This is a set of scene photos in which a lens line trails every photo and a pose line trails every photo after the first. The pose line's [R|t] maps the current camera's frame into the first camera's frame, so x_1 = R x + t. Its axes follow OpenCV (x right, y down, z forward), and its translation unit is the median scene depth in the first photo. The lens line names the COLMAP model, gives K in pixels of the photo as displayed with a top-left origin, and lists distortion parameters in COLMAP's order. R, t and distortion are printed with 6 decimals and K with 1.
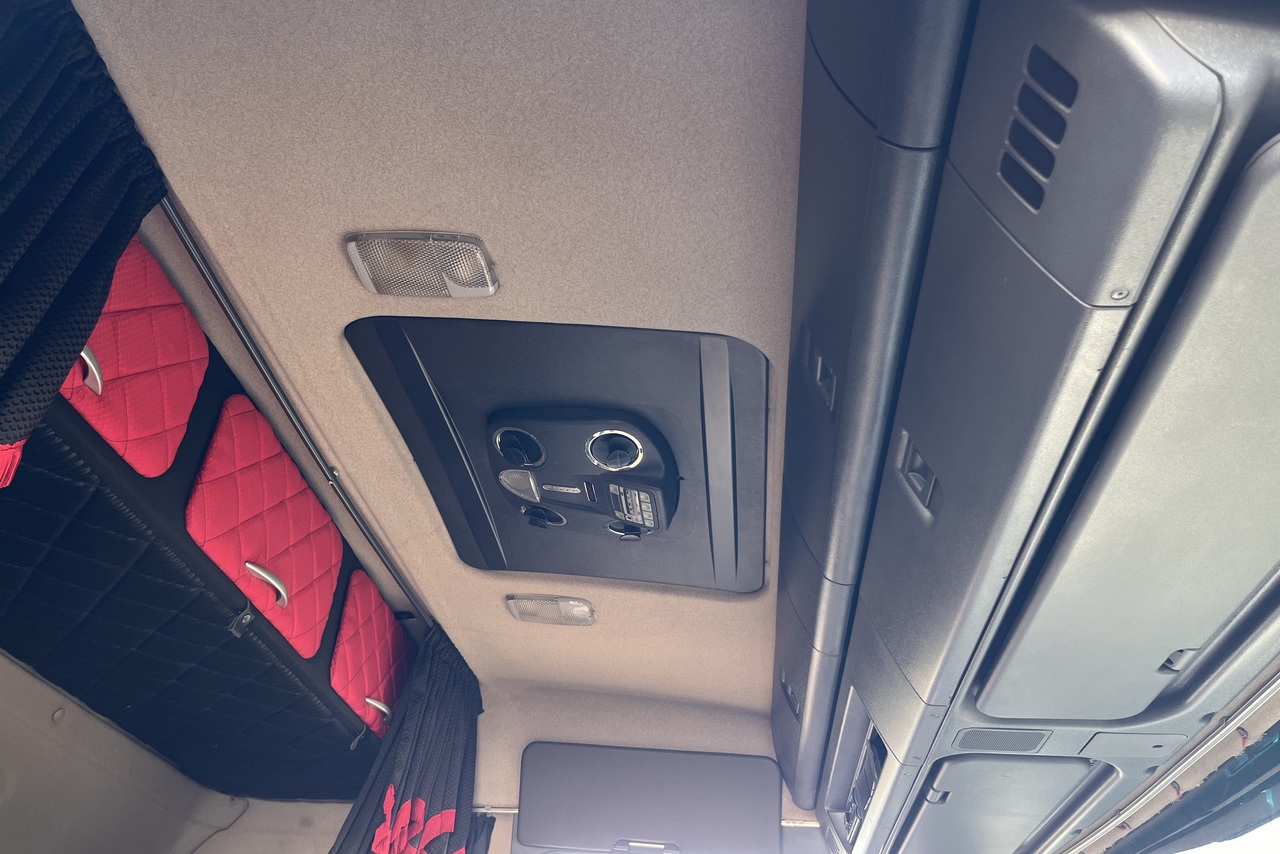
lens RADIAL K [[989.1, 0, 646.2], [0, 989.1, 432.0], [0, 0, 1]] dist [0.043626, -0.032535]
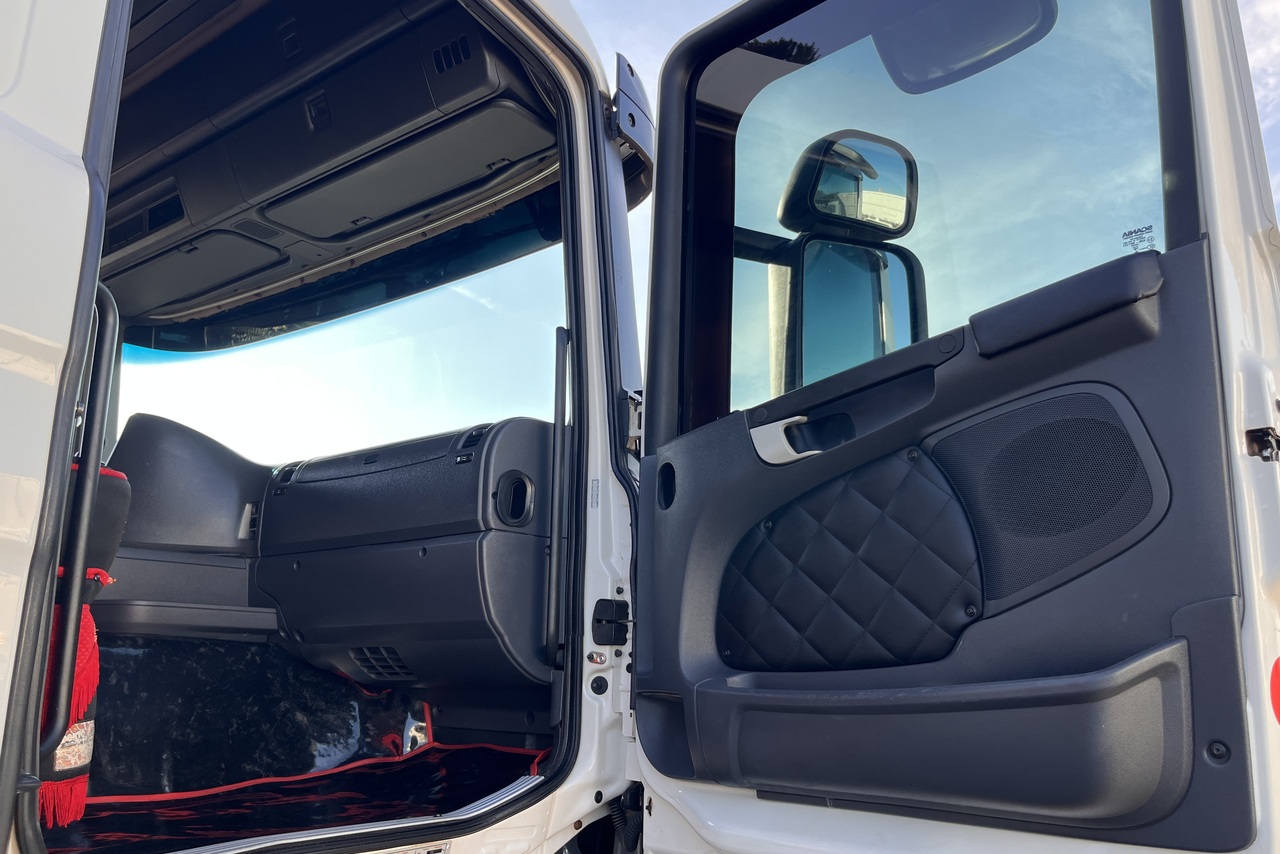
lens RADIAL K [[989.1, 0, 642.0], [0, 989.1, 429.6], [0, 0, 1]] dist [0.043626, -0.032535]
pose [[0.543410, 0.151926, 0.825605, -0.644540], [-0.470007, 0.869949, 0.149271, -0.005400], [-0.695556, -0.469156, 0.544145, -0.647150]]
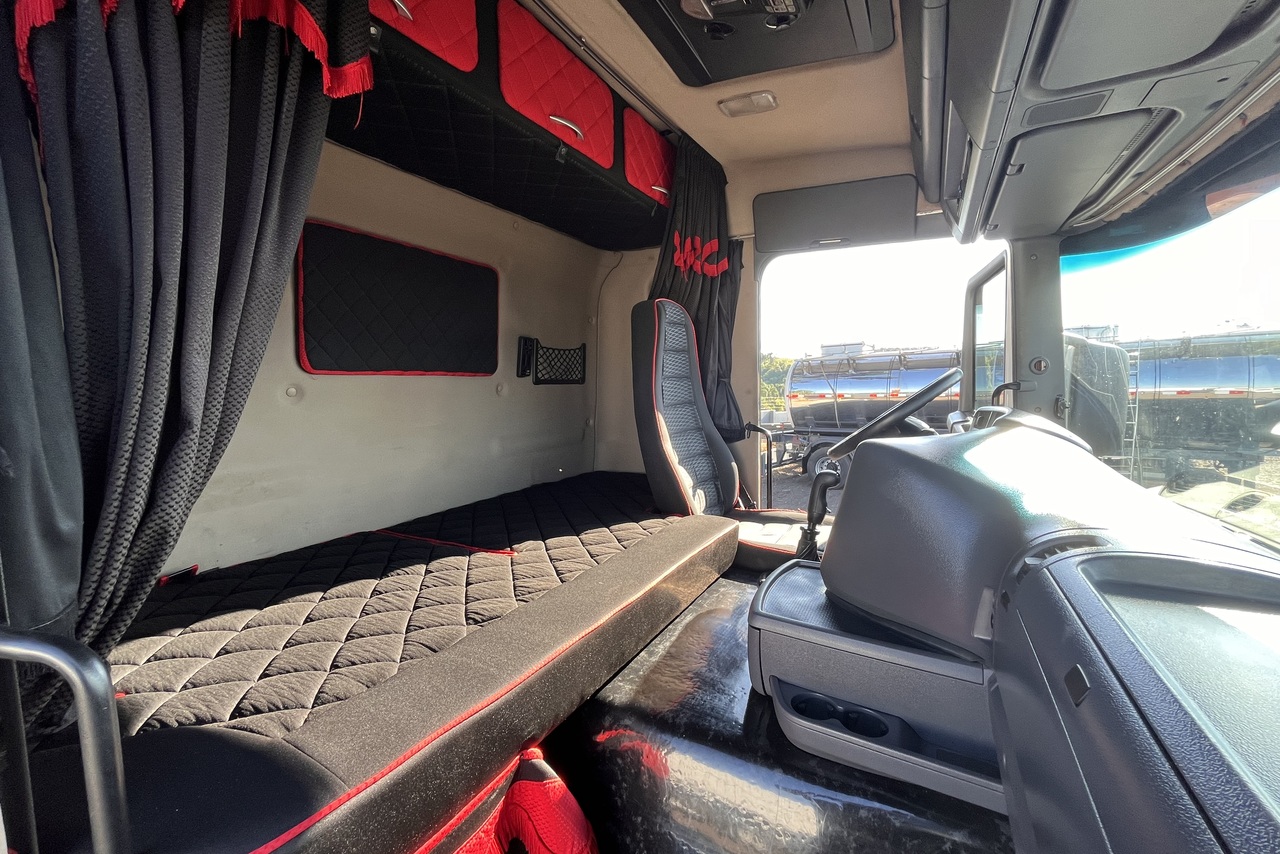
lens RADIAL K [[522.0, 0, 633.5], [0, 522.0, 427.6], [0, 0, 1]] dist [-0.004224, 0.000019]
pose [[0.906784, -0.015072, -0.421325, 0.095429], [0.279587, 0.769492, 0.574206, 0.061252], [0.315552, -0.638479, 0.701977, 0.053373]]
